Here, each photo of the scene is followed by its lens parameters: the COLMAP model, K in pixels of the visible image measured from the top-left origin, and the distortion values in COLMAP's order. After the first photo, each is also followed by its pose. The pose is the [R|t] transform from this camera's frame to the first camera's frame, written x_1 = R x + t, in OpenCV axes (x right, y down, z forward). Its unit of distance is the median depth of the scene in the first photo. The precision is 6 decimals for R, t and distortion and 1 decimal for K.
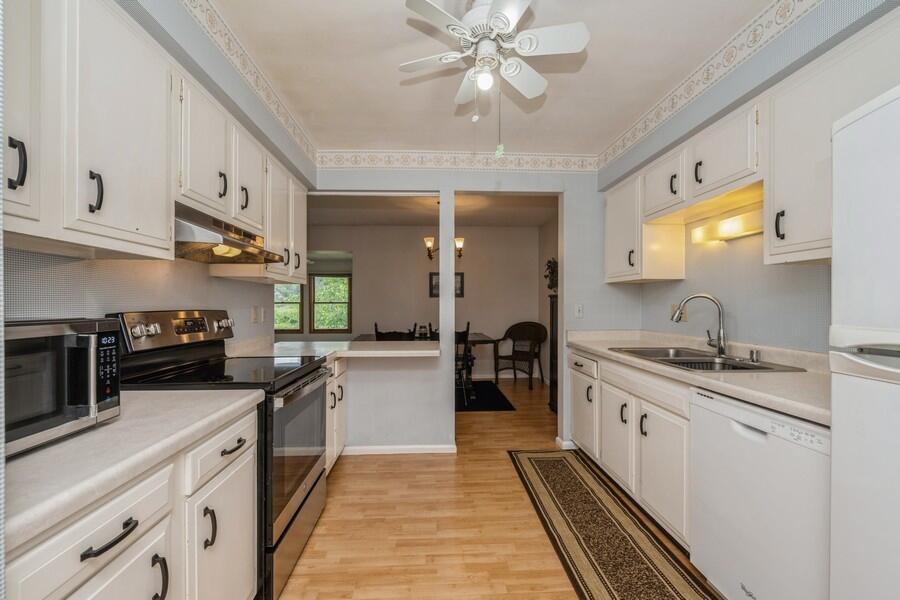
lens RADIAL K [[362.8, 0, 453.5], [0, 362.8, 310.2], [0, 0, 1]] dist [-0.000355, -0.000106]
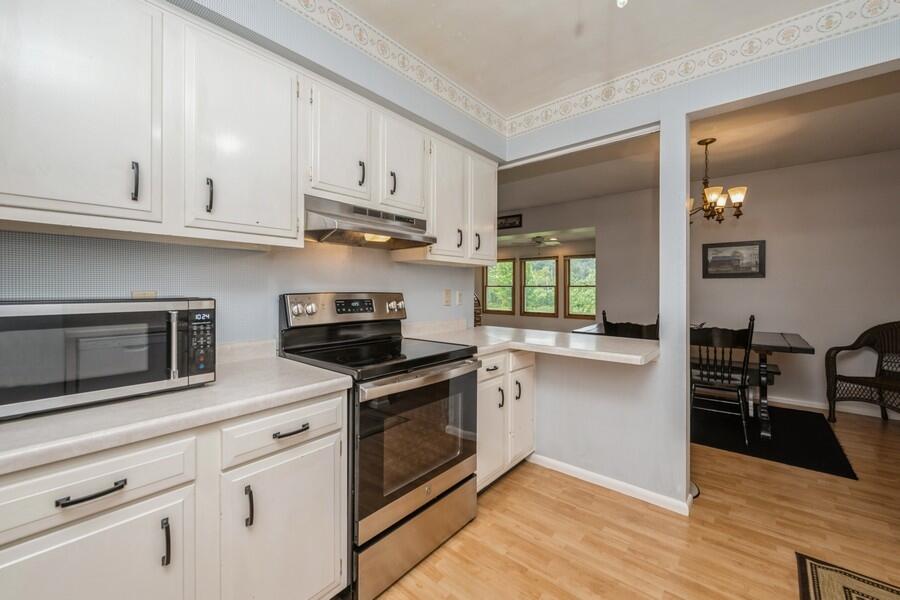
lens RADIAL K [[367.6, 0, 447.4], [0, 367.6, 290.6], [0, 0, 1]] dist [0.000303, -0.000543]
pose [[0.720184, 0.007978, -0.693738, 0.161049], [-0.014129, 0.999895, -0.003169, -0.003649], [0.693640, 0.012084, 0.720221, 0.236039]]
